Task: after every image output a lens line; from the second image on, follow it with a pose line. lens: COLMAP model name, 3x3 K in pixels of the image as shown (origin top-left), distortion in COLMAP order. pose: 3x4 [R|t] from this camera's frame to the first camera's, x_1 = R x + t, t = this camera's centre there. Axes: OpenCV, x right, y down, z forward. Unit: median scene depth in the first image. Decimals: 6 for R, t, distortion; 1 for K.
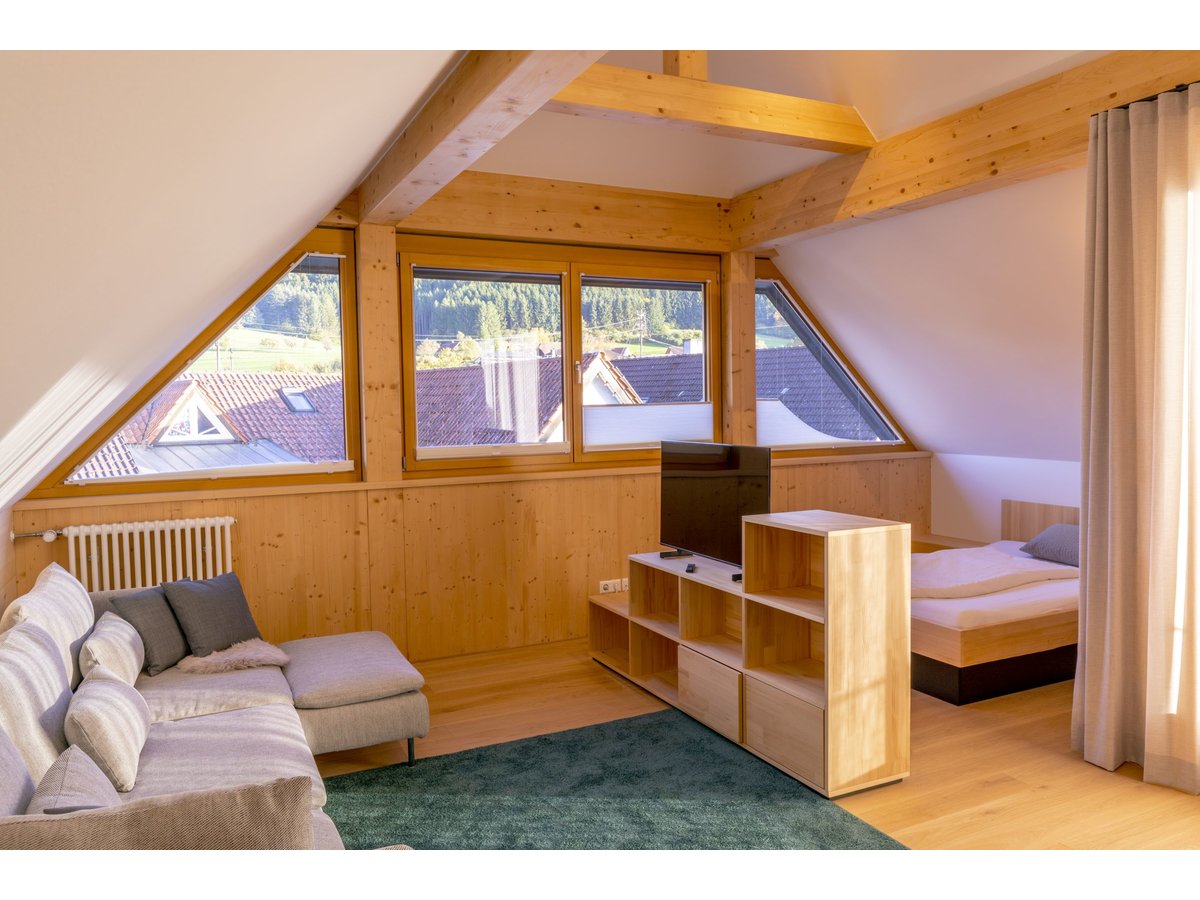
lens RADIAL K [[881.9, 0, 611.5], [0, 881.9, 451.2], [0, 0, 1]] dist [0.021206, -0.008077]
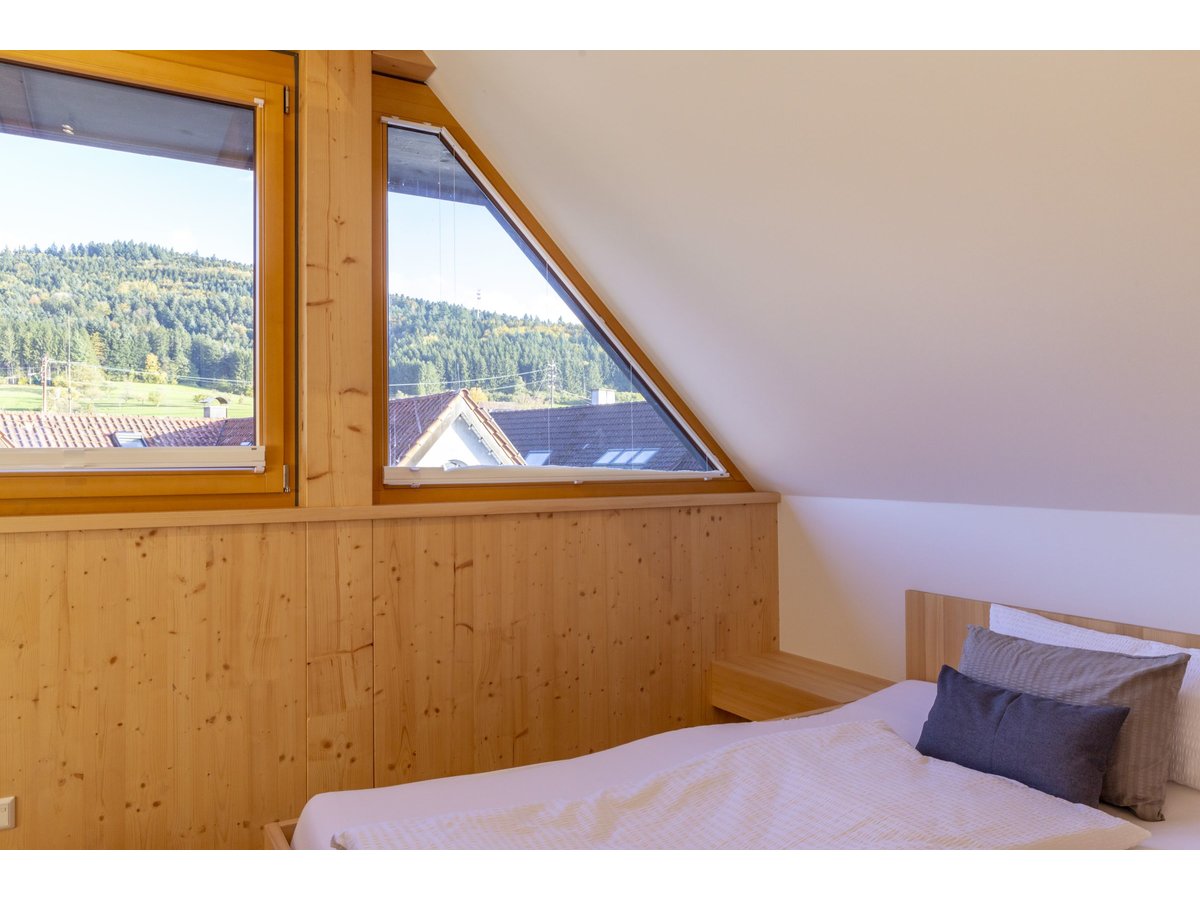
lens RADIAL K [[859.9, 0, 606.7], [0, 859.9, 452.8], [0, 0, 1]] dist [0.022775, 0.003790]
pose [[0.998104, 0.010193, 0.060700, 0.310796], [-0.006080, 0.997697, -0.067560, 0.015764], [-0.061249, 0.067063, 0.995867, 0.671649]]
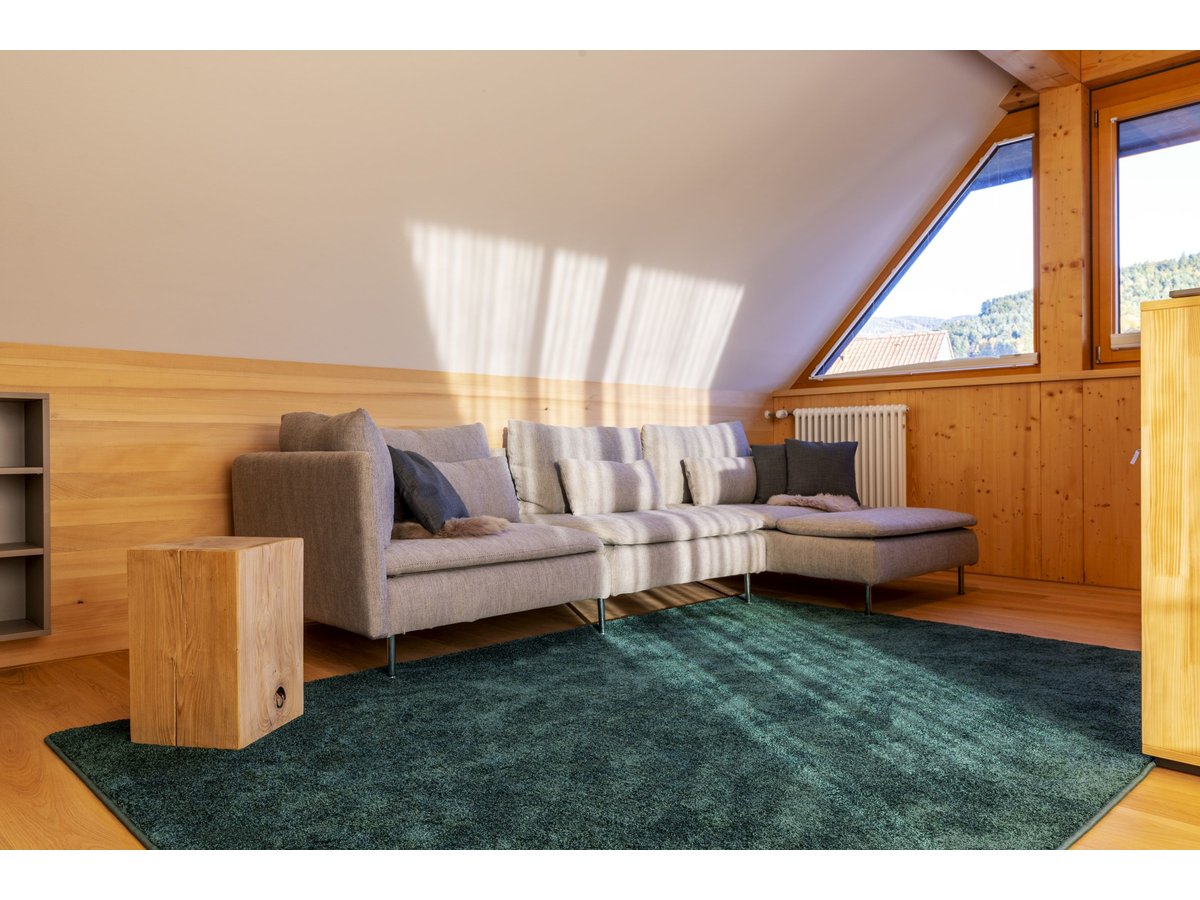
lens RADIAL K [[881.9, 0, 604.3], [0, 881.9, 445.1], [0, 0, 1]] dist [0.021206, -0.008077]
pose [[0.293742, 0.014440, -0.955776, 0.456966], [-0.052073, 0.998643, -0.000916, 0.130064], [0.954465, 0.050040, 0.294095, 0.296492]]
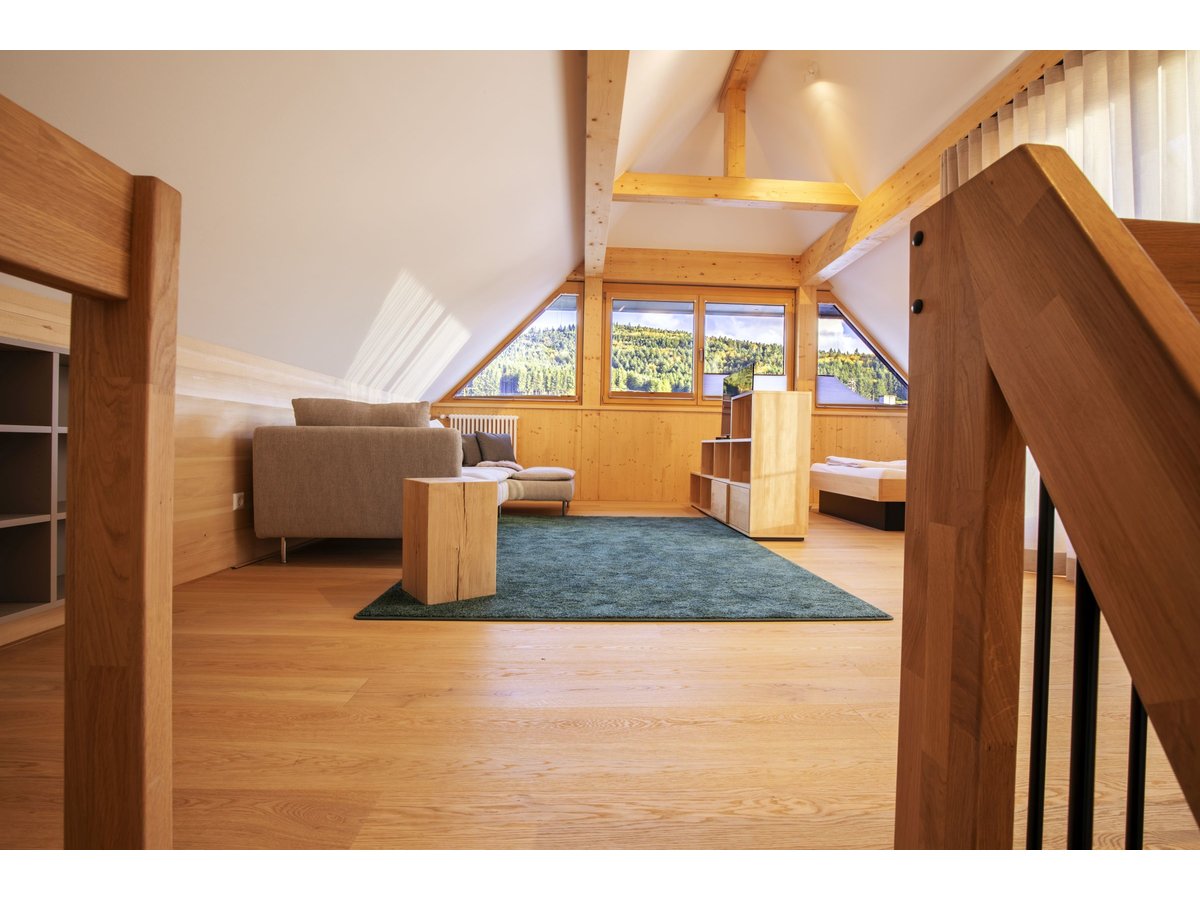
lens RADIAL K [[551.8, 0, 616.9], [0, 551.8, 447.1], [0, 0, 1]] dist [-0.004597, 0.001320]
pose [[0.921213, 0.034310, -0.387543, 0.273831], [-0.055568, 0.997495, -0.043778, 0.174312], [0.385070, 0.061864, 0.920812, -0.106633]]
